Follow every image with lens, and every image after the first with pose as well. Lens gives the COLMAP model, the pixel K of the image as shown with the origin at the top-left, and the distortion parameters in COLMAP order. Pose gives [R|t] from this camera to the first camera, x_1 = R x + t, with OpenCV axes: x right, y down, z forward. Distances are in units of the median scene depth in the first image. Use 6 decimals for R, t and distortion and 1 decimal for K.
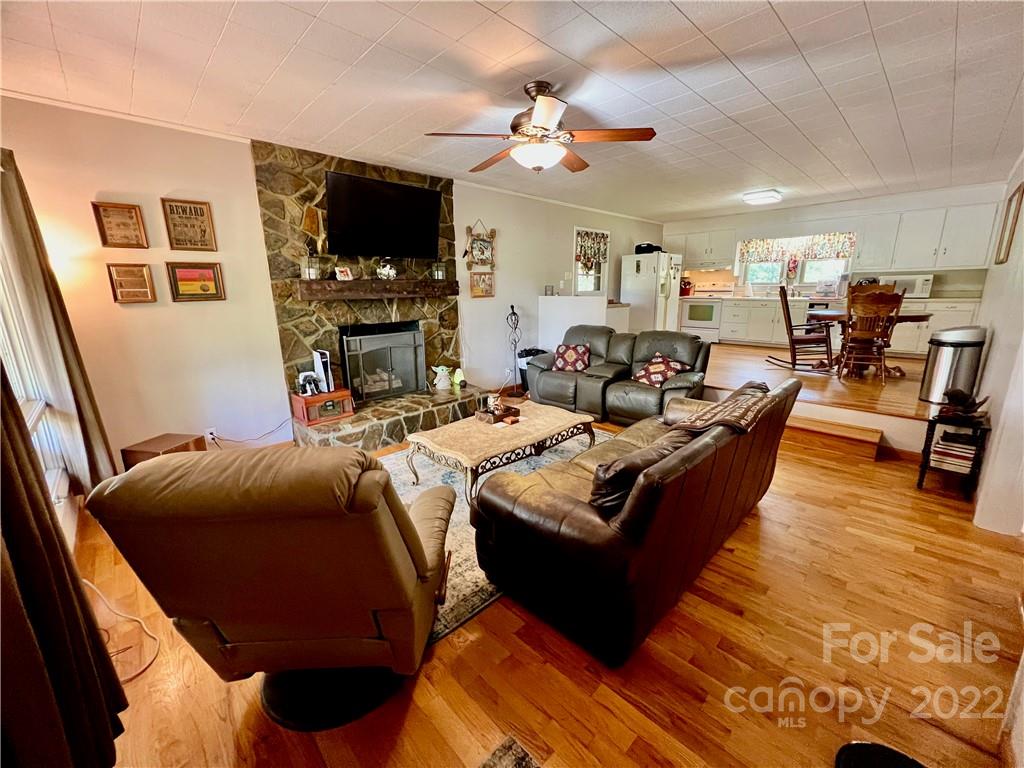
lens RADIAL K [[411.9, 0, 512.0], [0, 411.9, 384.0], [0, 0, 1]] dist [0.001883, 0.000345]
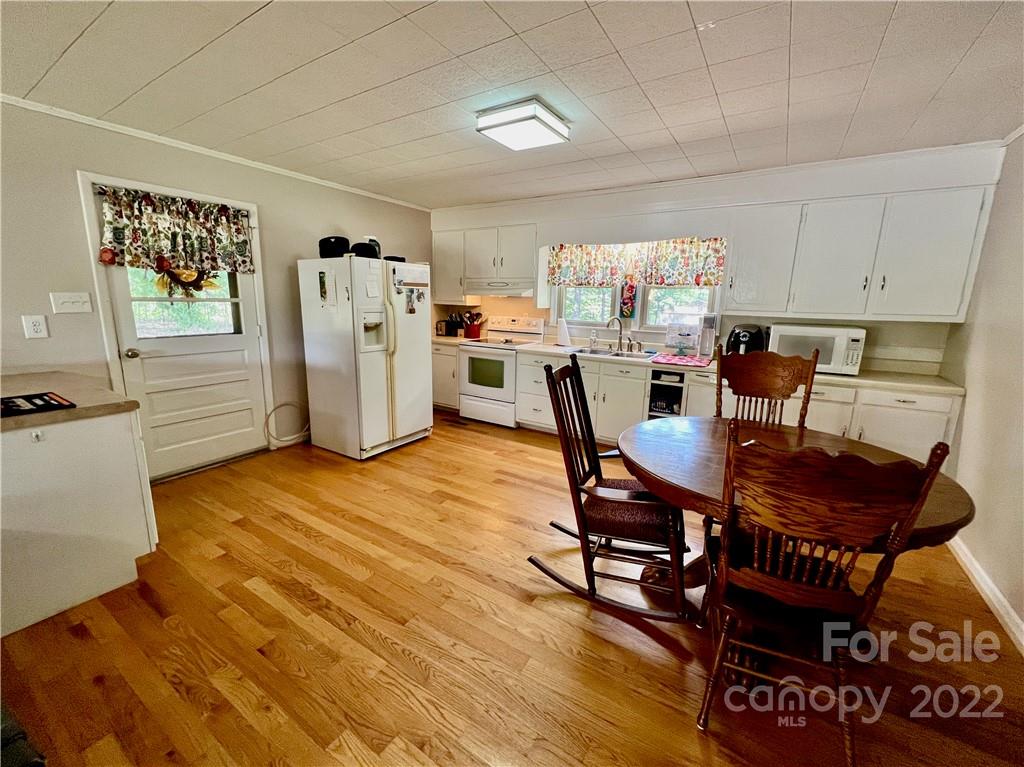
lens RADIAL K [[411.9, 0, 512.0], [0, 411.9, 383.5], [0, 0, 1]] dist [0.001883, 0.000345]
pose [[0.973361, -0.013546, 0.228876, 0.541286], [0.018503, 0.999638, -0.019524, -0.216507], [-0.228529, 0.023239, 0.973260, 0.674748]]
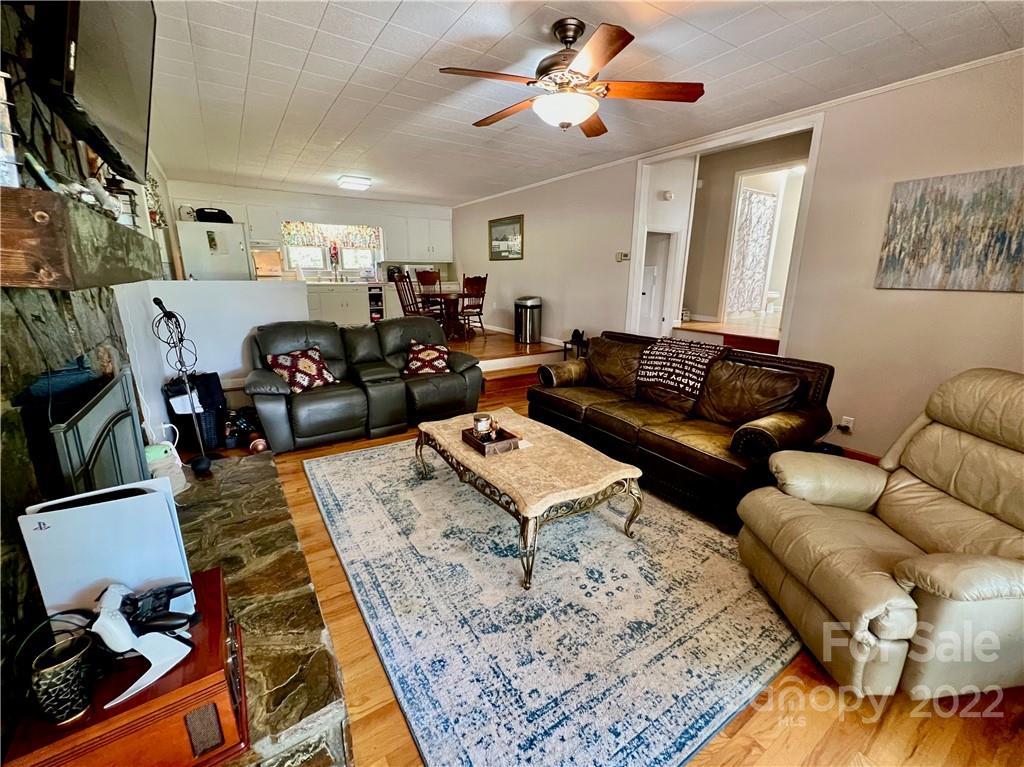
lens RADIAL K [[423.9, 0, 512.0], [0, 423.9, 383.5], [0, 0, 1]] dist [-0.000602, 0.000010]
pose [[0.189745, -0.234698, 0.953370, -0.469812], [0.214046, 0.957542, 0.193125, -0.104143], [-0.958218, 0.167420, 0.231925, 0.499445]]
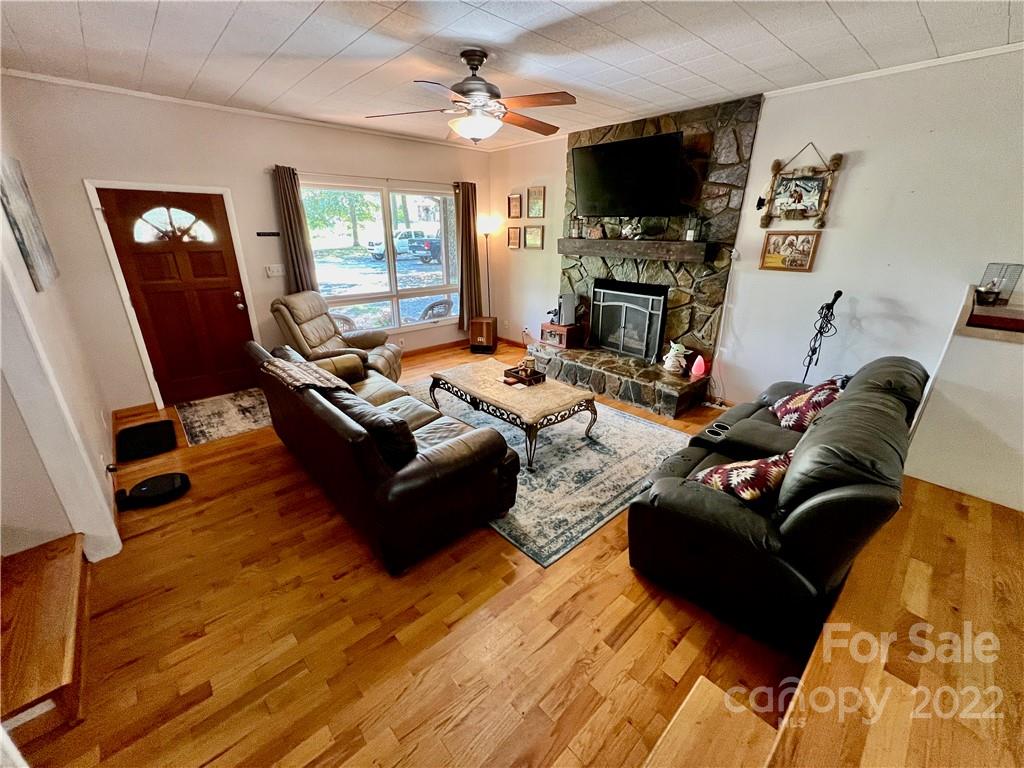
lens RADIAL K [[411.9, 0, 512.0], [0, 411.9, 384.0], [0, 0, 1]] dist [0.001883, 0.000345]
pose [[-0.041531, 0.368438, -0.928724, 0.628764], [-0.235512, 0.899724, 0.367465, -0.189589], [0.970984, 0.233987, 0.049405, 0.598653]]
